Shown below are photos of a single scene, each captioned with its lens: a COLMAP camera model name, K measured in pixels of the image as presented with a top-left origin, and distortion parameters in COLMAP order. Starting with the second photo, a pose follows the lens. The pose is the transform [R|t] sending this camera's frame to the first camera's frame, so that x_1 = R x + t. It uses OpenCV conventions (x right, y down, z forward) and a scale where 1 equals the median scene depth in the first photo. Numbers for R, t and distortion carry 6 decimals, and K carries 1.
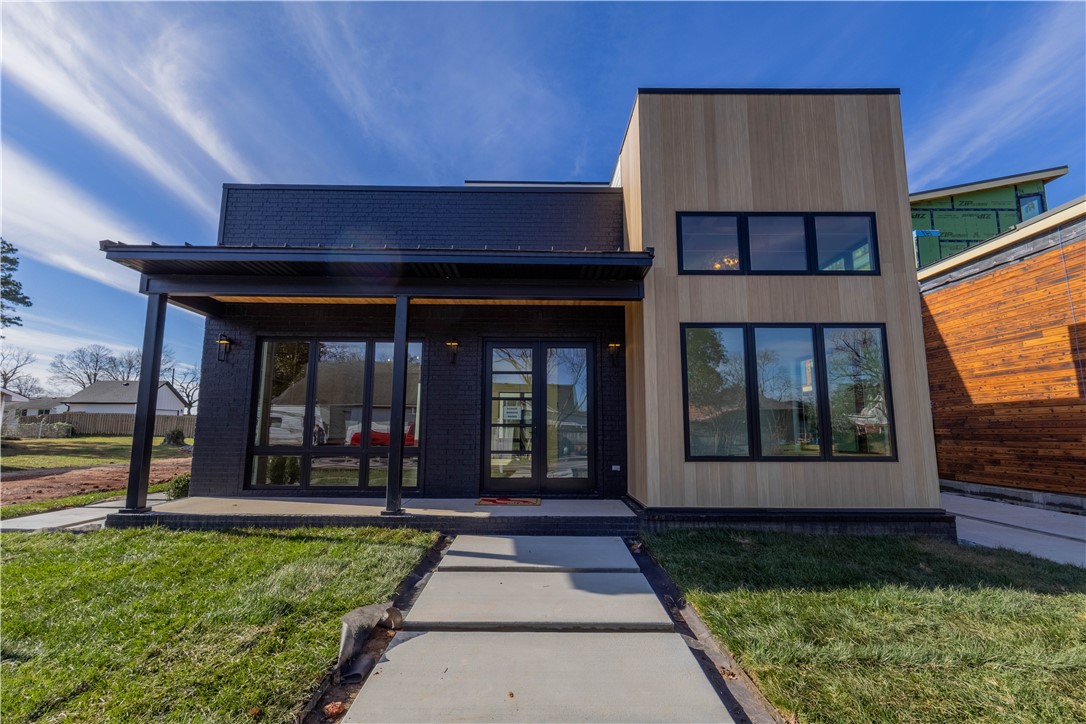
lens RADIAL K [[496.8, 0, 542.8], [0, 496.8, 363.2], [0, 0, 1]] dist [0.001971, 0.000653]
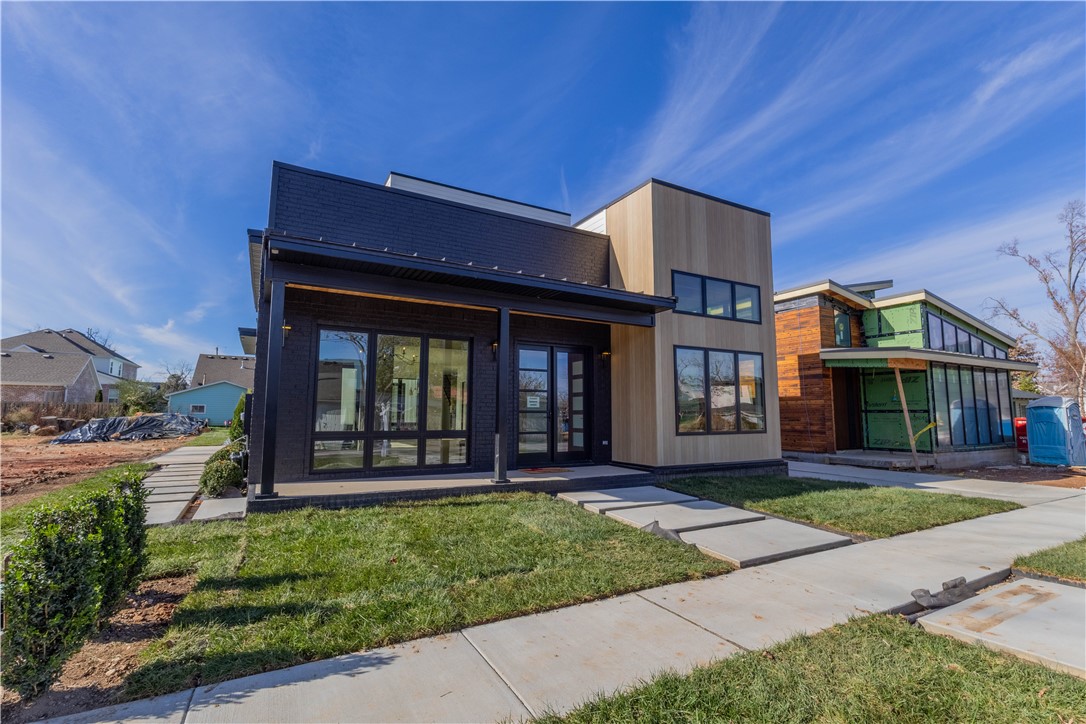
lens RADIAL K [[496.8, 0, 542.8], [0, 496.8, 363.2], [0, 0, 1]] dist [0.001971, 0.000653]
pose [[0.874218, 0.047926, 0.483163, -0.680005], [-0.062675, 0.997930, 0.014415, -0.018522], [-0.481472, -0.042884, 0.875412, -0.115261]]
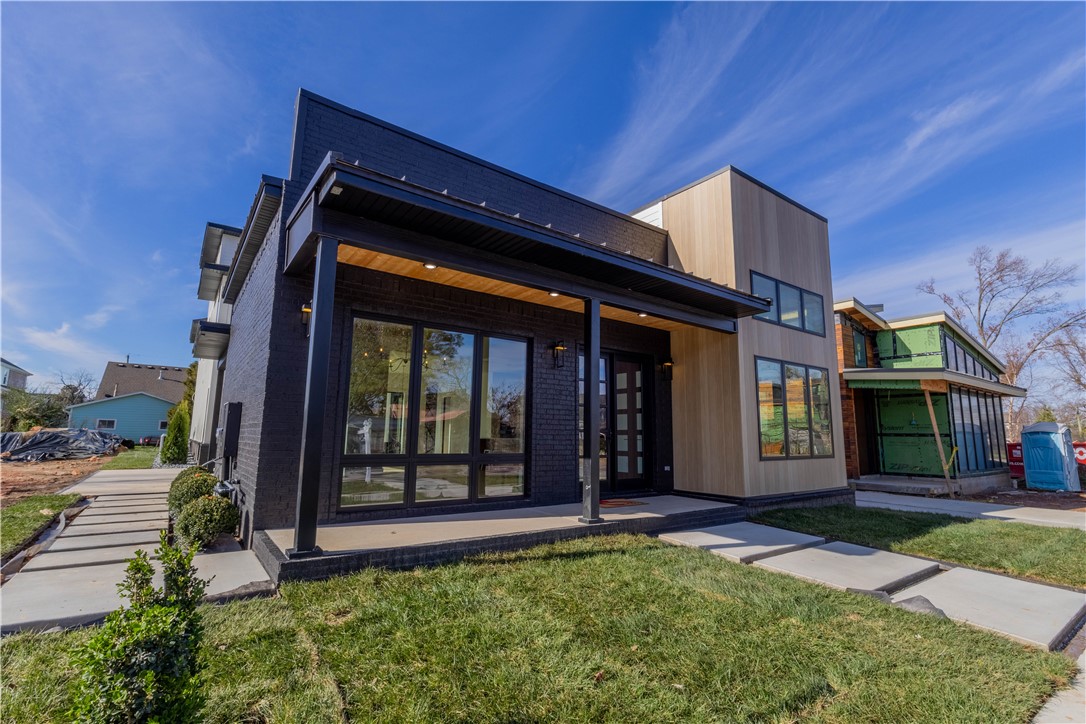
lens RADIAL K [[494.8, 0, 541.0], [0, 494.8, 373.7], [0, 0, 1]] dist [0.016201, -0.009121]
pose [[0.806329, 0.078832, 0.586190, -0.799448], [-0.086912, 0.996112, -0.014408, 0.029822], [-0.585047, -0.039329, 0.810045, 0.229894]]
